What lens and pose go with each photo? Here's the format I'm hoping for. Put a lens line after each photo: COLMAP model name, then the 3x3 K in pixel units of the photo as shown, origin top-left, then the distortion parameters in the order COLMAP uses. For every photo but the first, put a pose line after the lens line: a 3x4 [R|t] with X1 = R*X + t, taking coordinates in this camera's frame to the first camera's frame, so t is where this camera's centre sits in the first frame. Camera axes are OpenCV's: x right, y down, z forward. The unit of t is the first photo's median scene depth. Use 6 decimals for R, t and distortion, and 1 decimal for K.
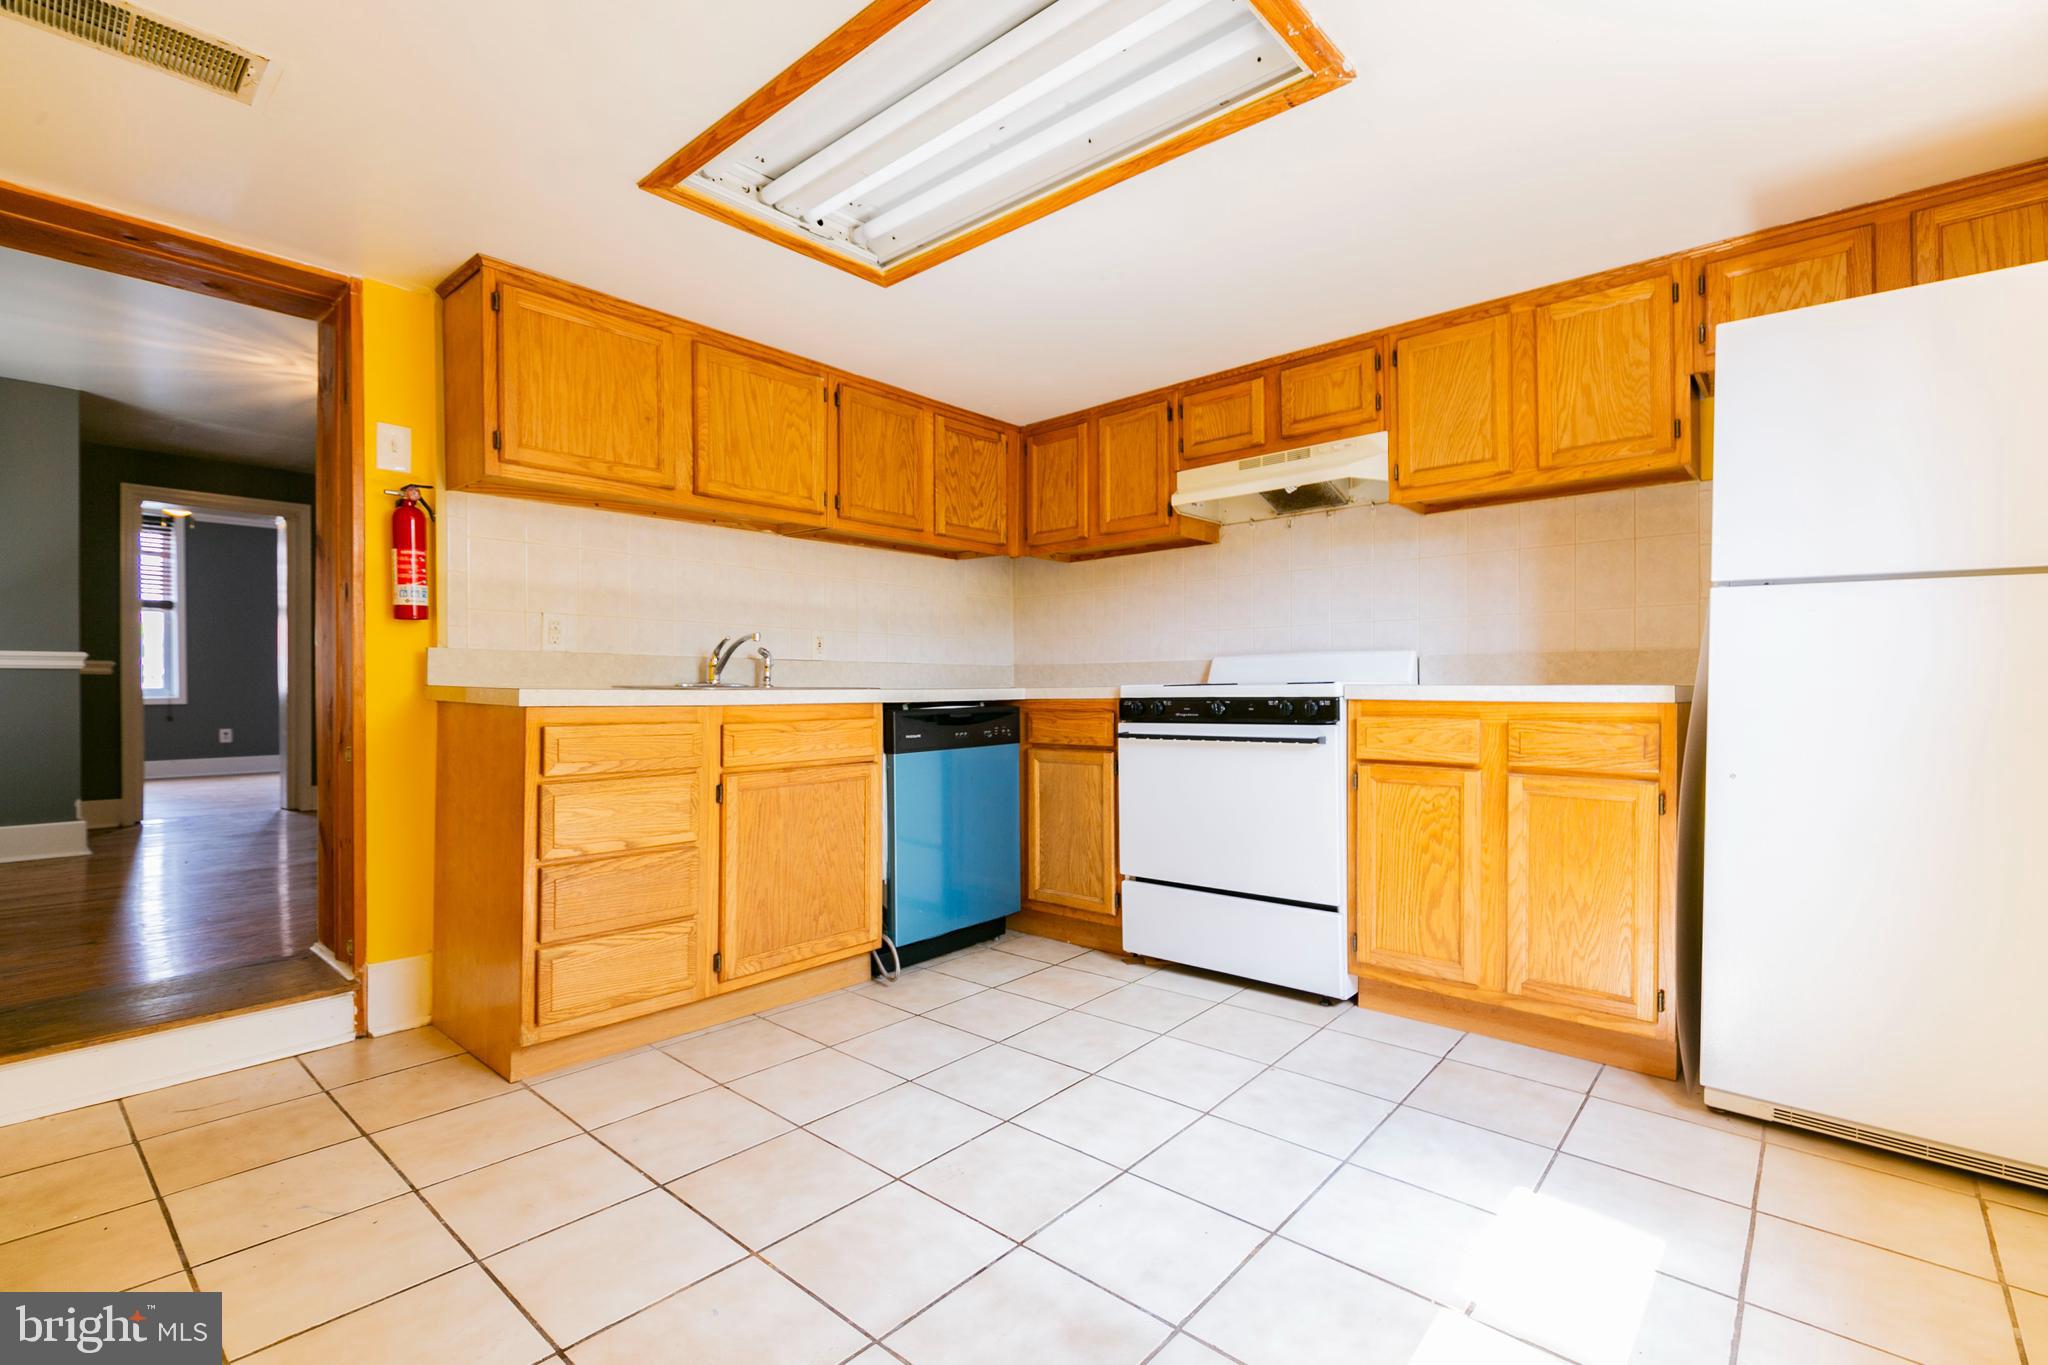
lens RADIAL K [[952.2, 0, 1045.5], [0, 952.2, 678.9], [0, 0, 1]] dist [-0.000824, -0.000653]
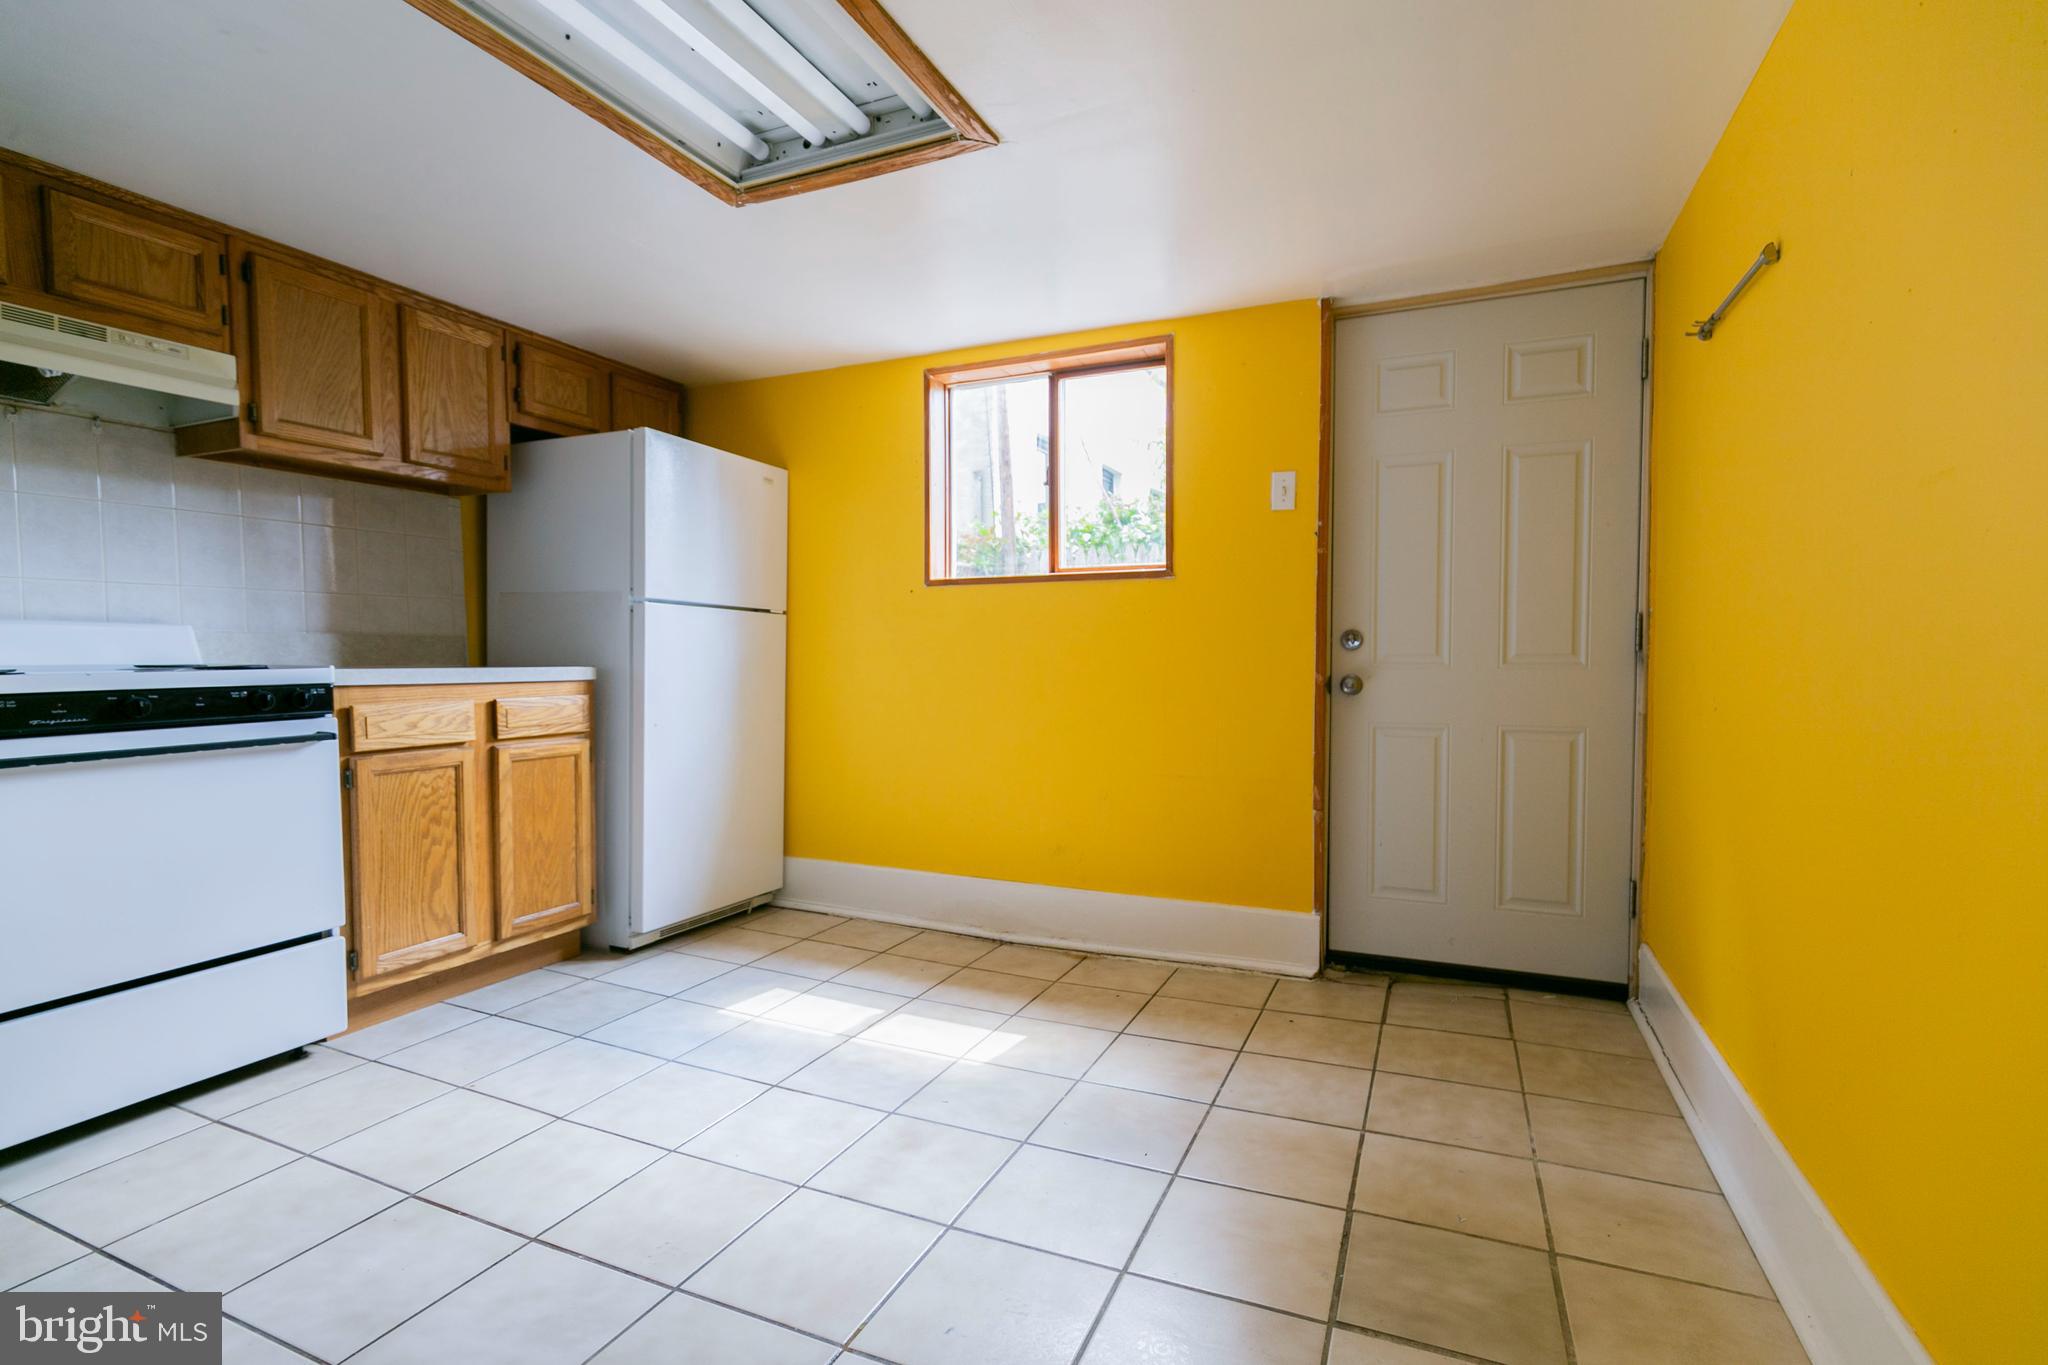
lens RADIAL K [[952.2, 0, 1045.5], [0, 952.2, 678.9], [0, 0, 1]] dist [-0.000824, -0.000653]
pose [[-0.325039, -0.021793, 0.945450, -0.744826], [-0.007327, 0.999762, 0.020526, -0.007788], [-0.945672, -0.000255, -0.325121, 0.712759]]
